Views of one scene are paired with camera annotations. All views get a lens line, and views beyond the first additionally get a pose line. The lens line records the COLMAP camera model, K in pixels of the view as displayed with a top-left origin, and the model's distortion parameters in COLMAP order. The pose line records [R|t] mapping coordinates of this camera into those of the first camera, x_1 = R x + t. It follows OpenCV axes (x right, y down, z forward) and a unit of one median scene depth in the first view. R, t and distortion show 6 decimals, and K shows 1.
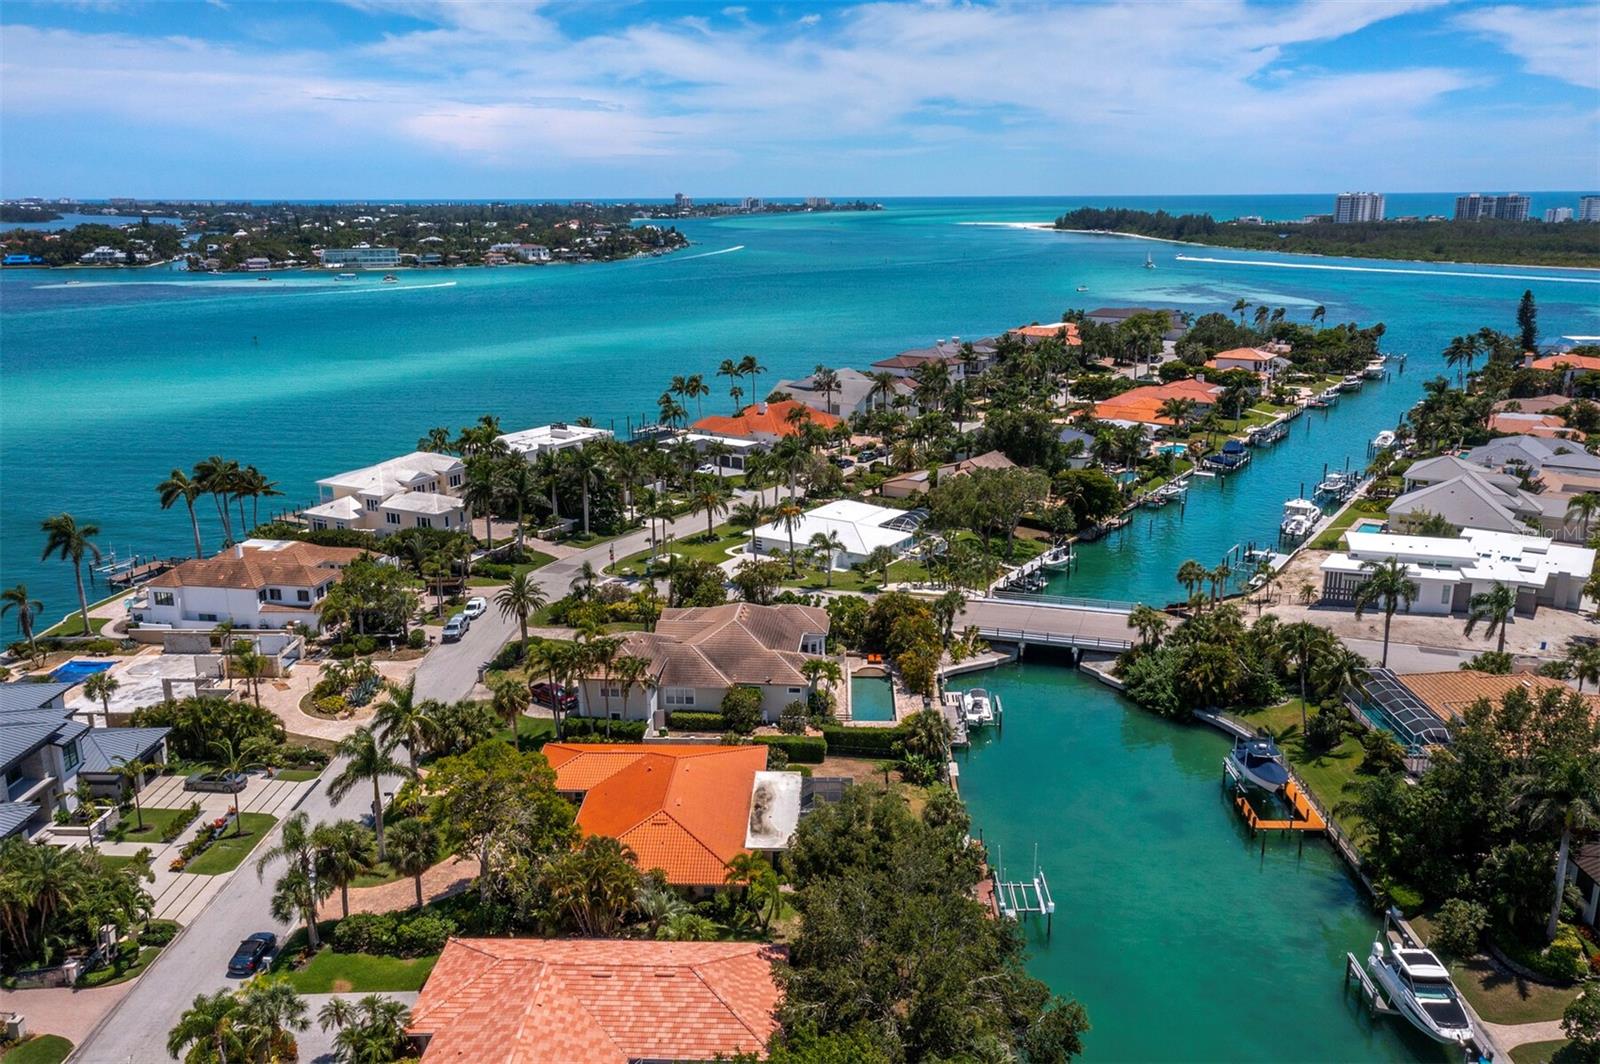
lens RADIAL K [[1304.2, 0, 800.0], [0, 1304.2, 532.0], [0, 0, 1]] dist [0.001276, 0.037312]
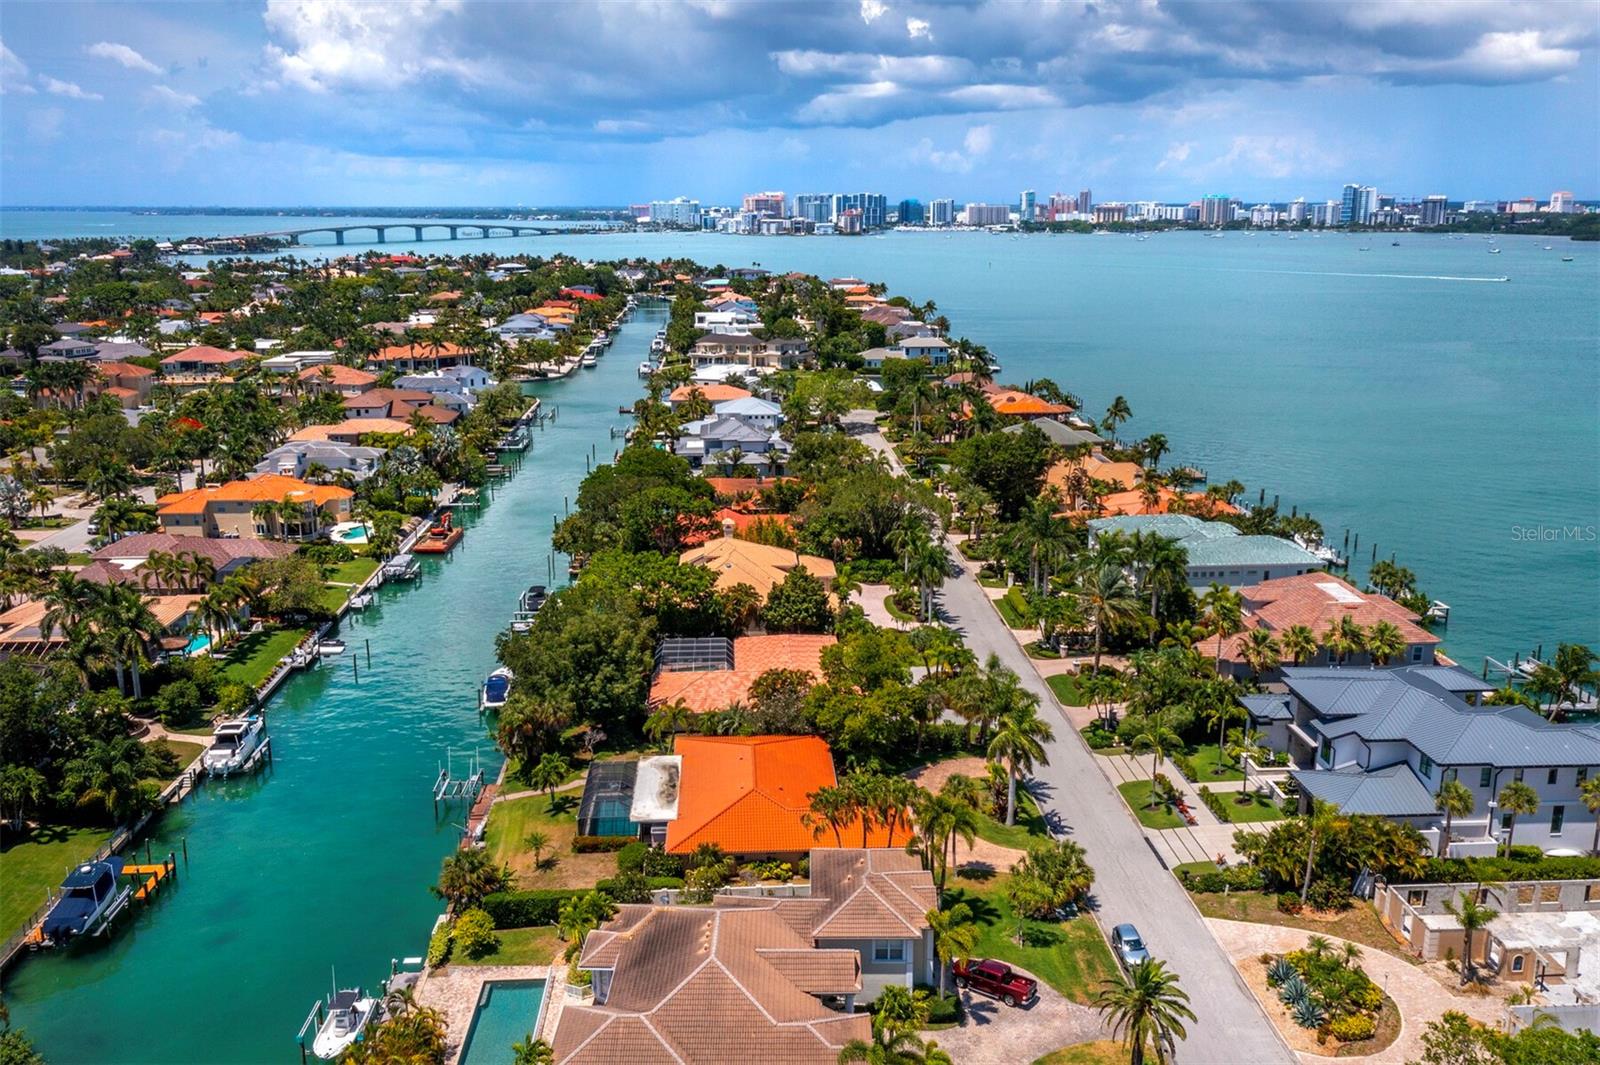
lens RADIAL K [[1248.6, 0, 800.0], [0, 1248.6, 532.5], [0, 0, 1]] dist [-0.000850, 0.038617]
pose [[-0.995519, 0.024187, -0.091421, -0.046765], [-0.026498, 0.856666, 0.515191, -0.497071], [0.090778, 0.515305, -0.852186, 1.756201]]
